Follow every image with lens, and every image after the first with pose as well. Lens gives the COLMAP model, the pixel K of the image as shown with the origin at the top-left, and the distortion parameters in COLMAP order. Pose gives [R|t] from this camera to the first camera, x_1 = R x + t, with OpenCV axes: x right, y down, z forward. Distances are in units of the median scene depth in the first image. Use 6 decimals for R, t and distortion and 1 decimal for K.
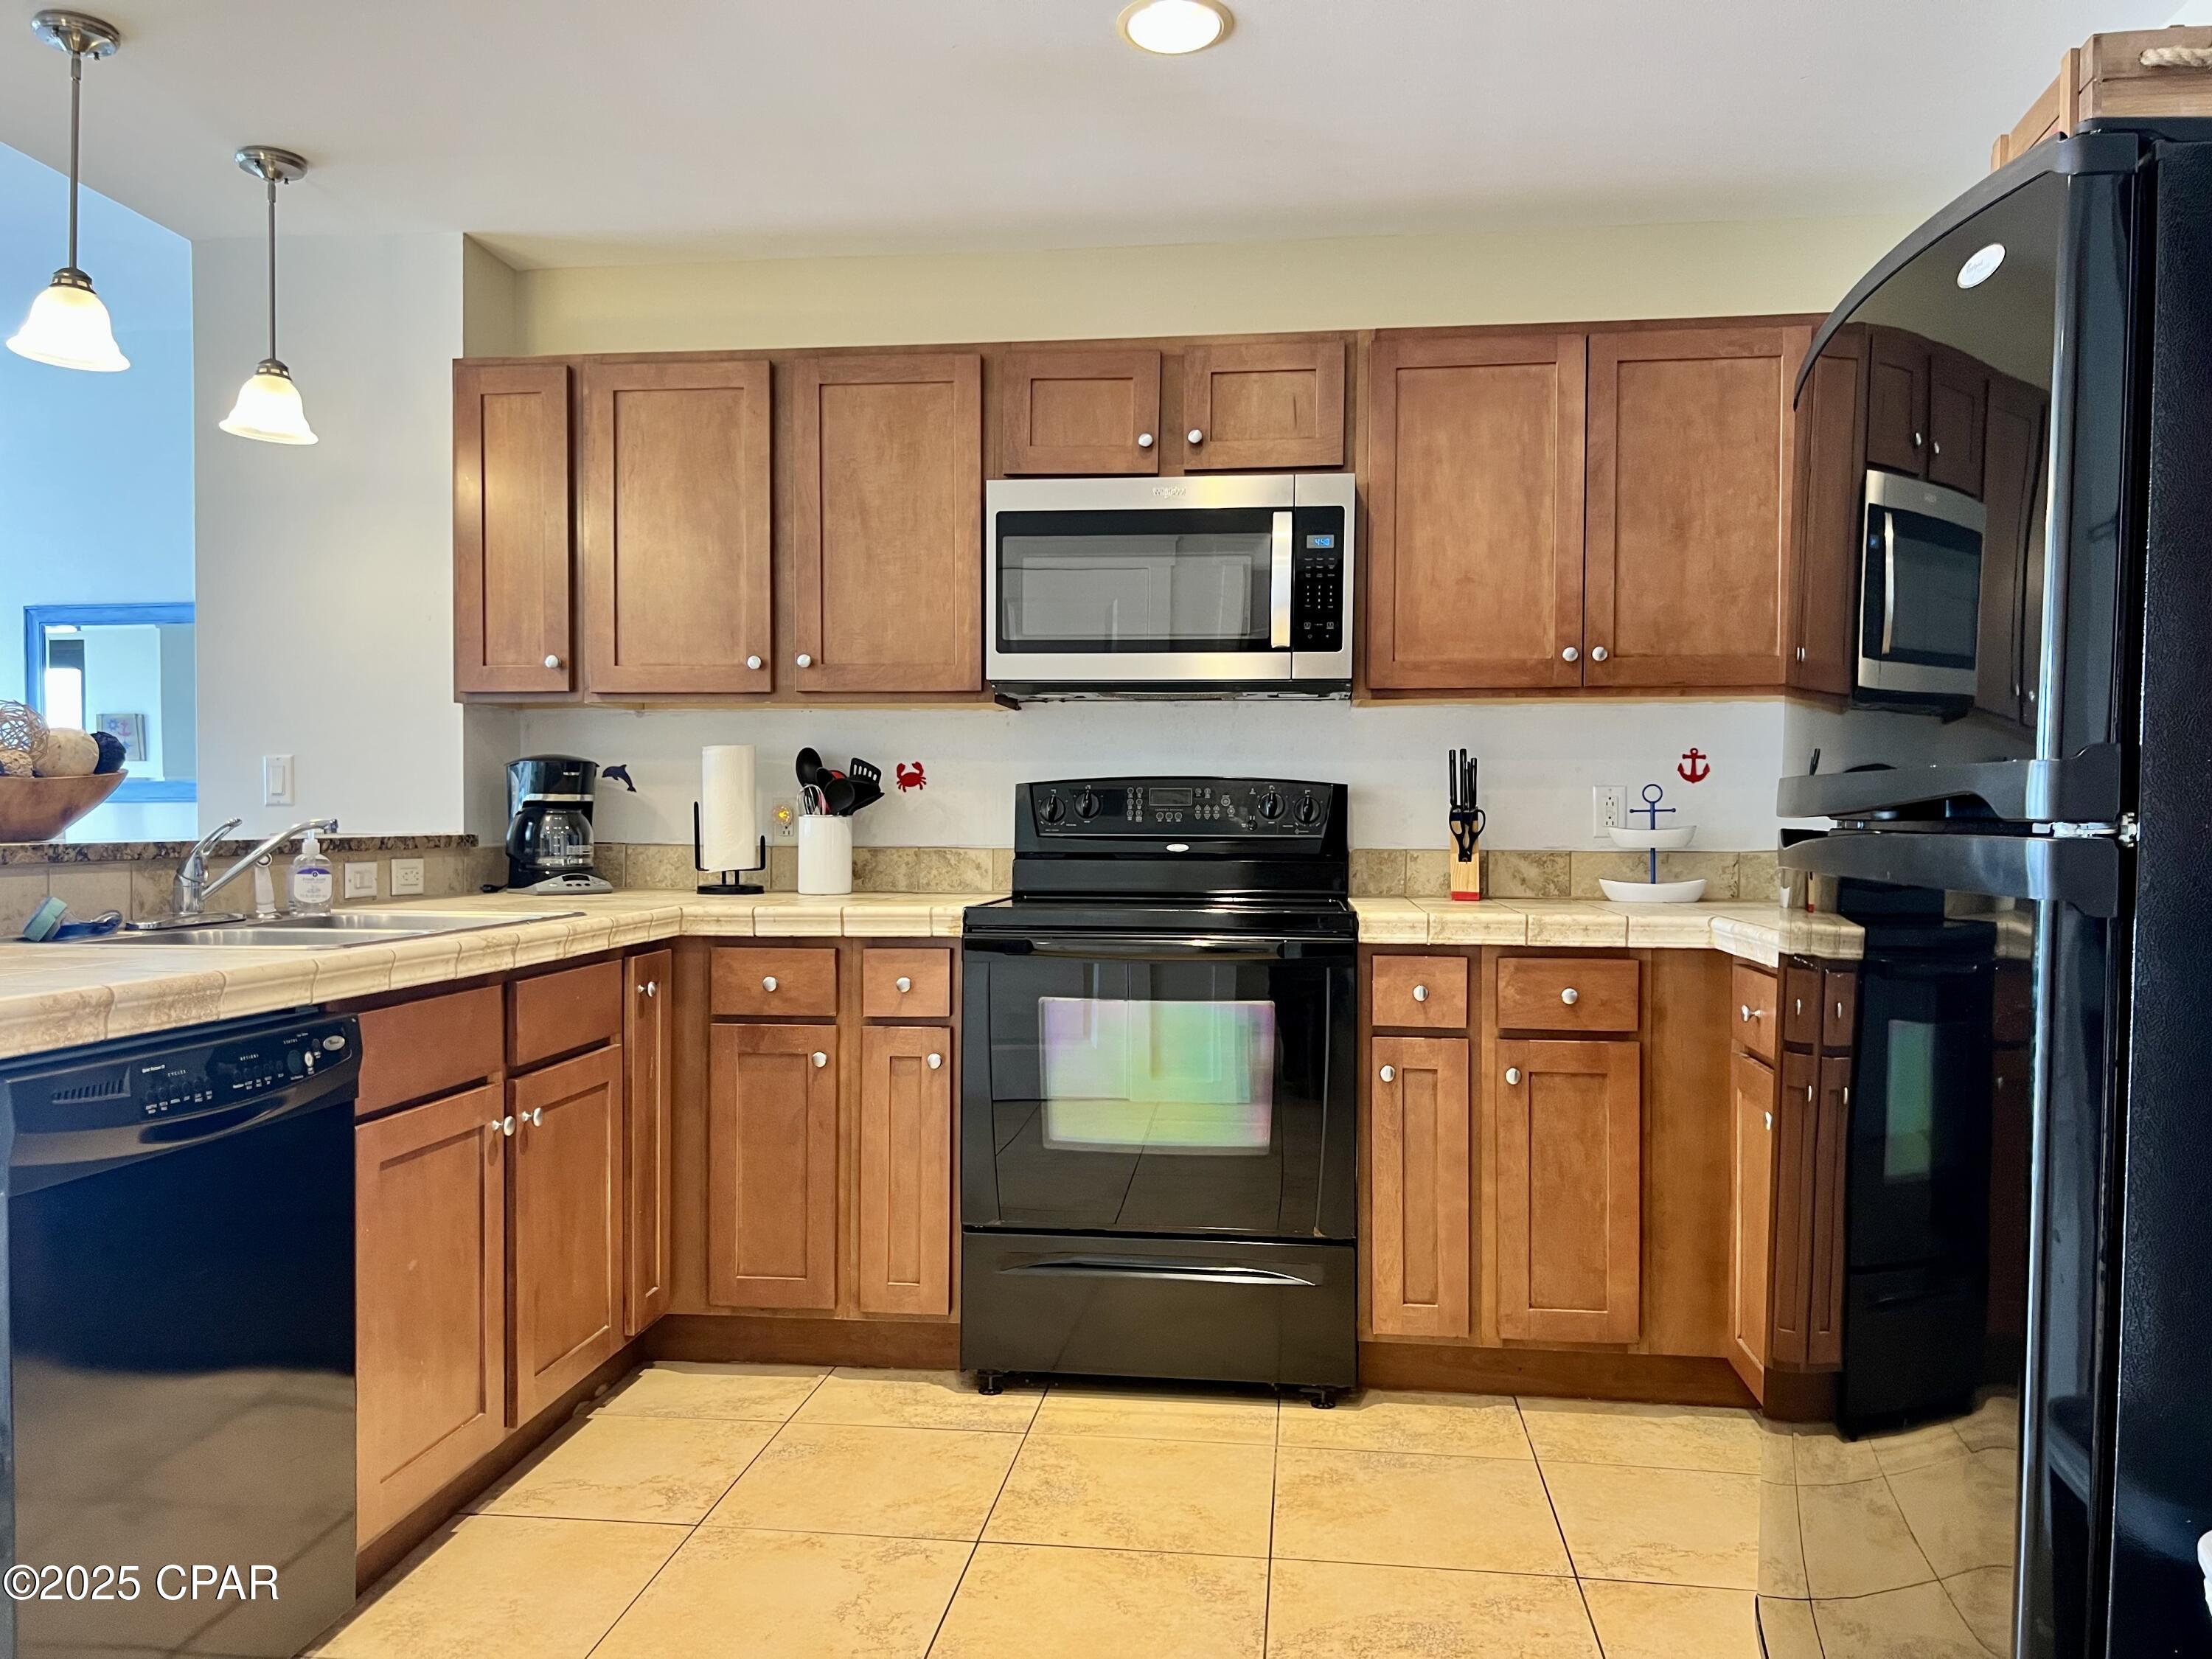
lens RADIAL K [[1702.5, 0, 1048.6], [0, 1702.5, 833.8], [0, 0, 1]] dist [0.136358, -0.144693]
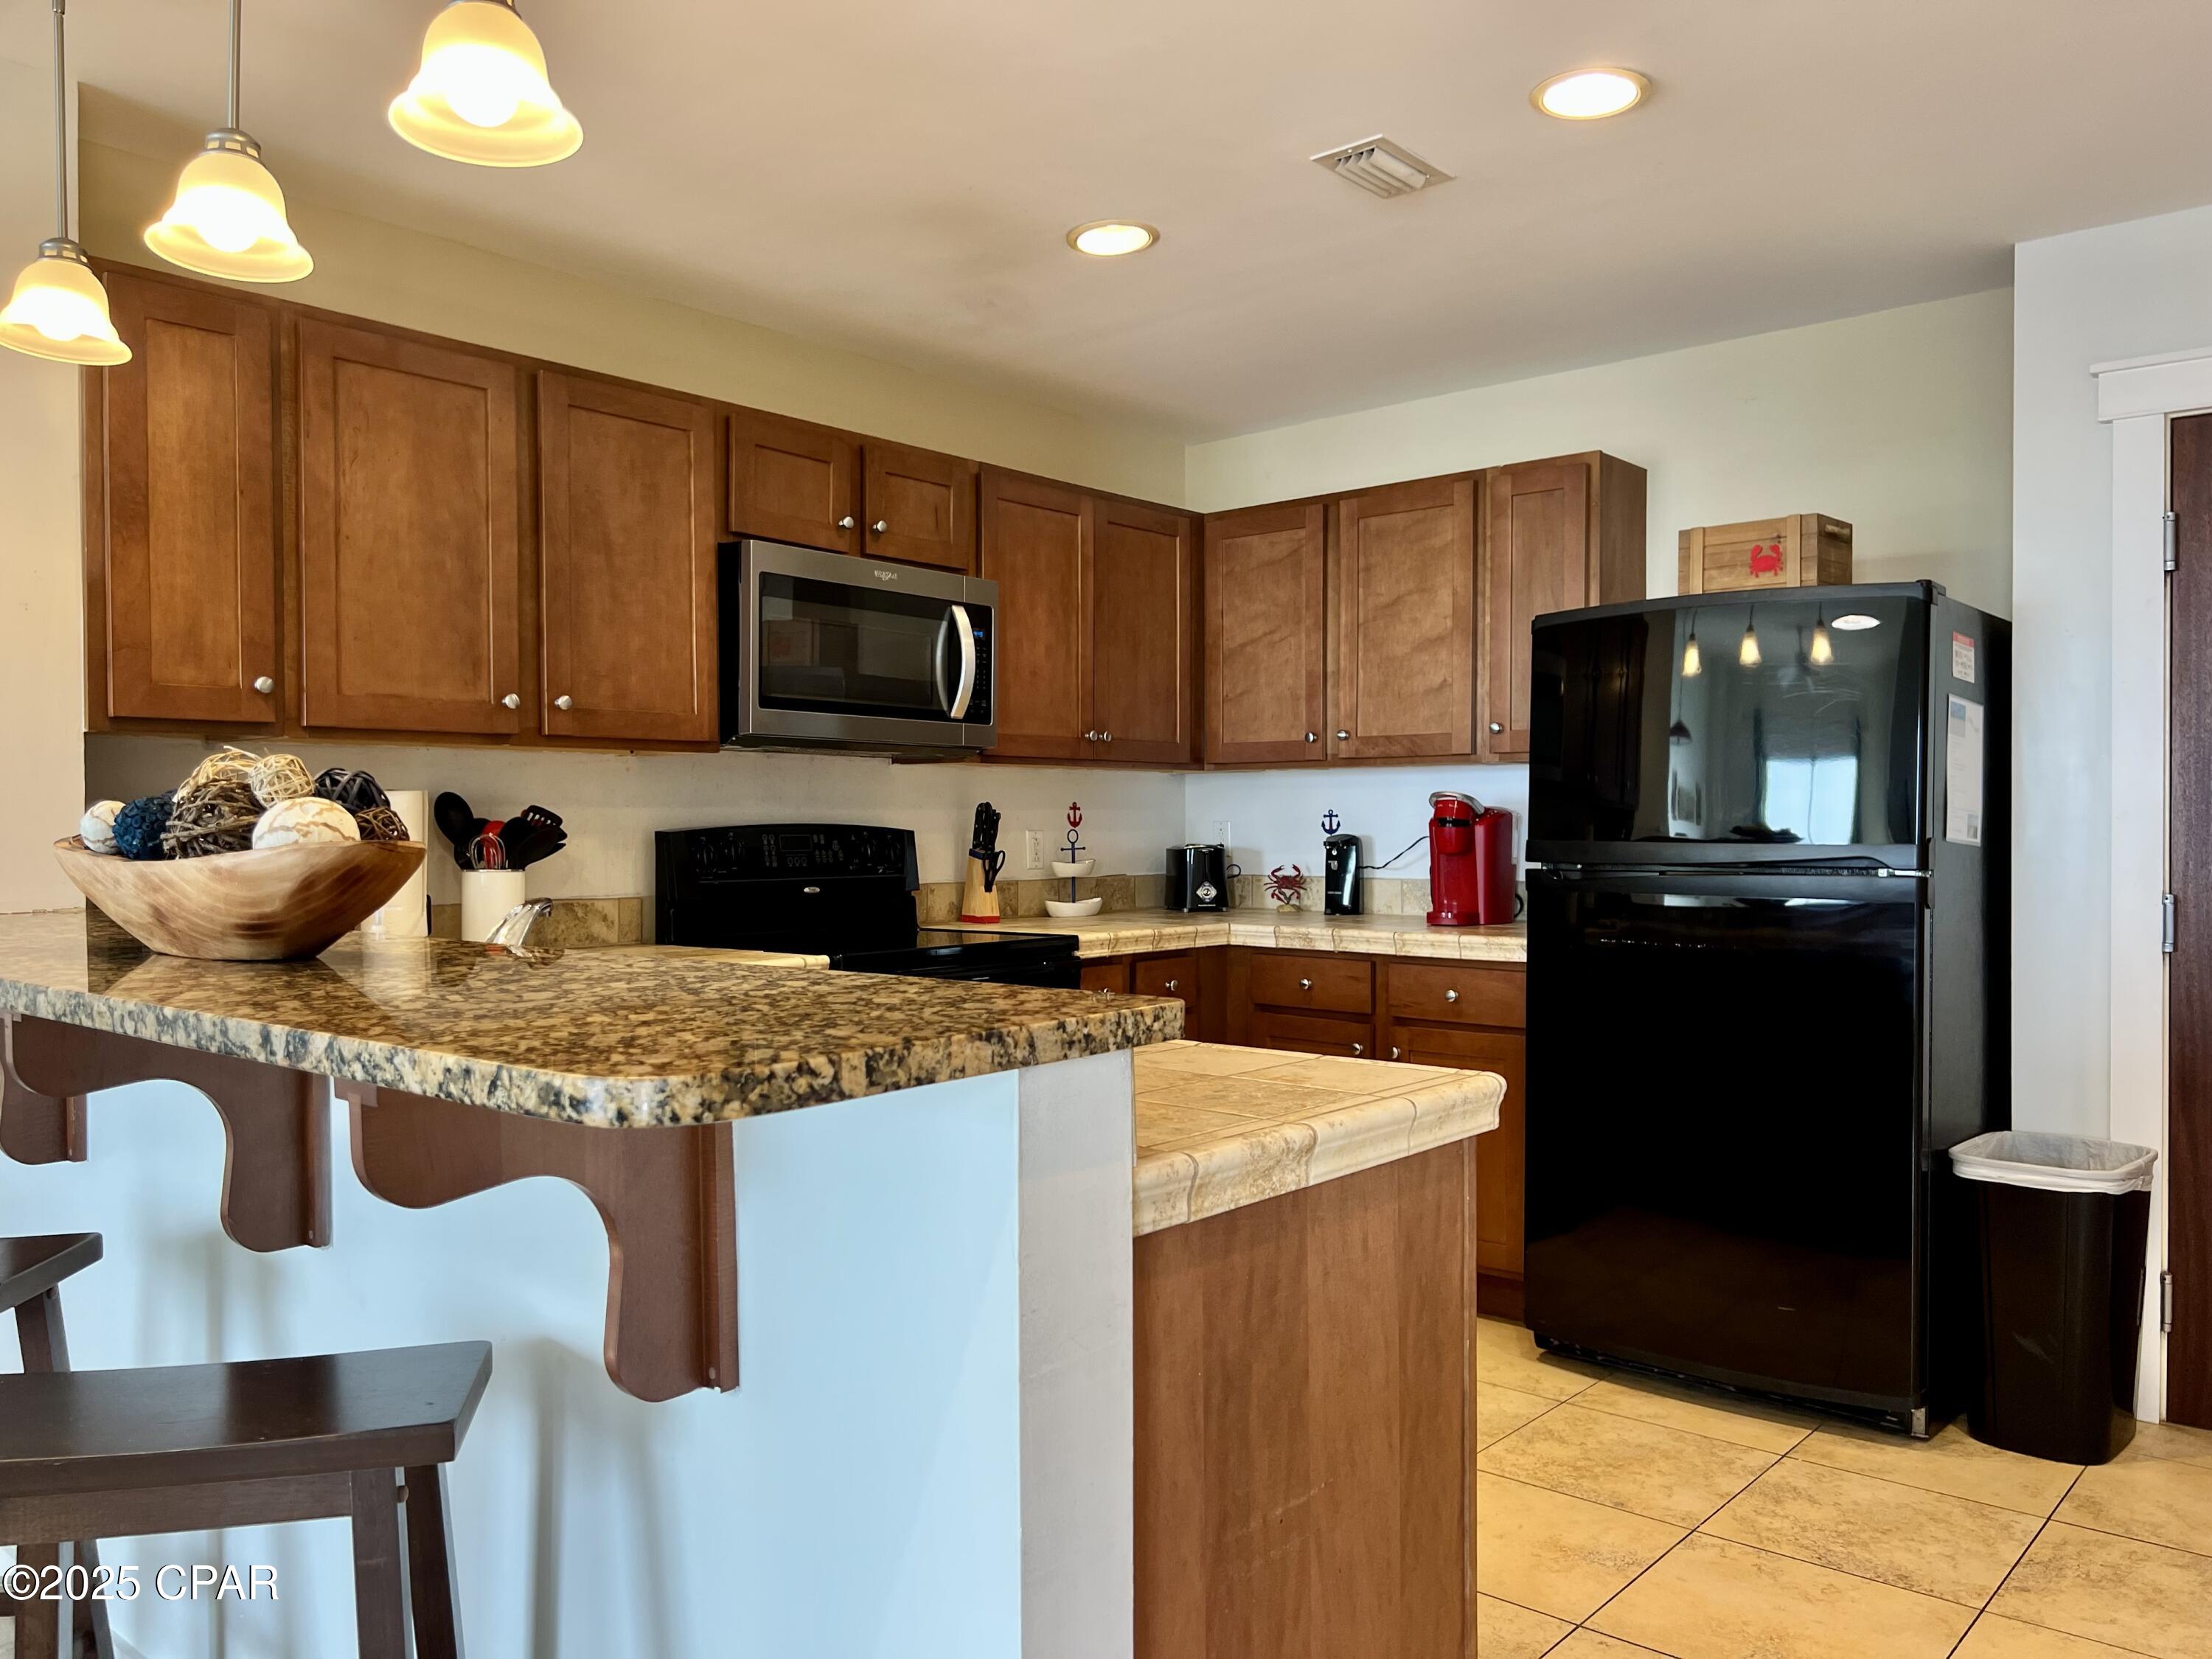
lens RADIAL K [[1702.5, 0, 1048.6], [0, 1702.5, 833.8], [0, 0, 1]] dist [0.136358, -0.144693]
pose [[0.542692, -0.012012, 0.839846, -0.778676], [0.019925, 0.999800, 0.001424, -0.026958], [-0.839695, 0.015961, 0.542823, 0.283518]]
